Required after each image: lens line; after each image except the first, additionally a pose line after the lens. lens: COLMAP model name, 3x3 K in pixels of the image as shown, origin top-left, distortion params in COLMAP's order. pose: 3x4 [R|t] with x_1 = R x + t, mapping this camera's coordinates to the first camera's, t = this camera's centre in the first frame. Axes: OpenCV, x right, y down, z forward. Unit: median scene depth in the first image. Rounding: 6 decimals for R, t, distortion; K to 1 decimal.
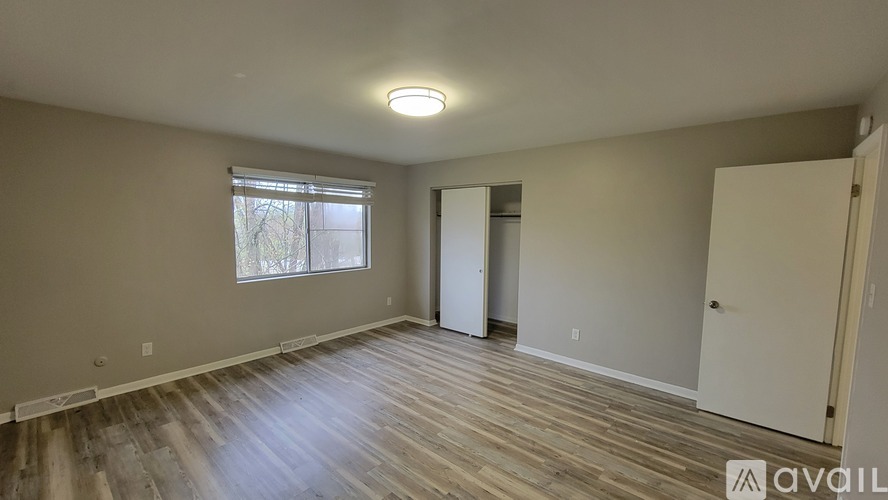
lens RADIAL K [[360.4, 0, 442.2], [0, 360.4, 252.9], [0, 0, 1]] dist [-0.001399, -0.000101]
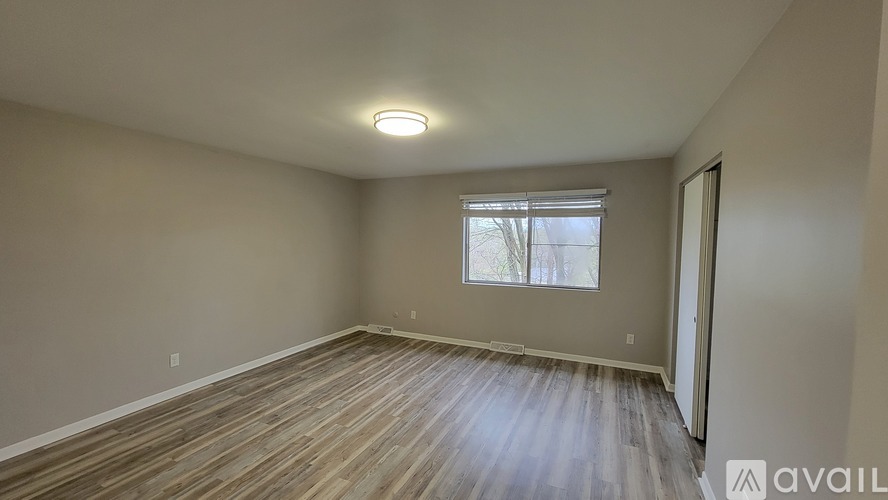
lens RADIAL K [[360.4, 0, 444.5], [0, 360.4, 255.6], [0, 0, 1]] dist [-0.001399, -0.000101]
pose [[0.290689, 0.041823, -0.955903, 0.641951], [-0.082163, 0.996445, 0.018611, -0.034810], [0.953283, 0.073130, 0.293092, 0.531504]]
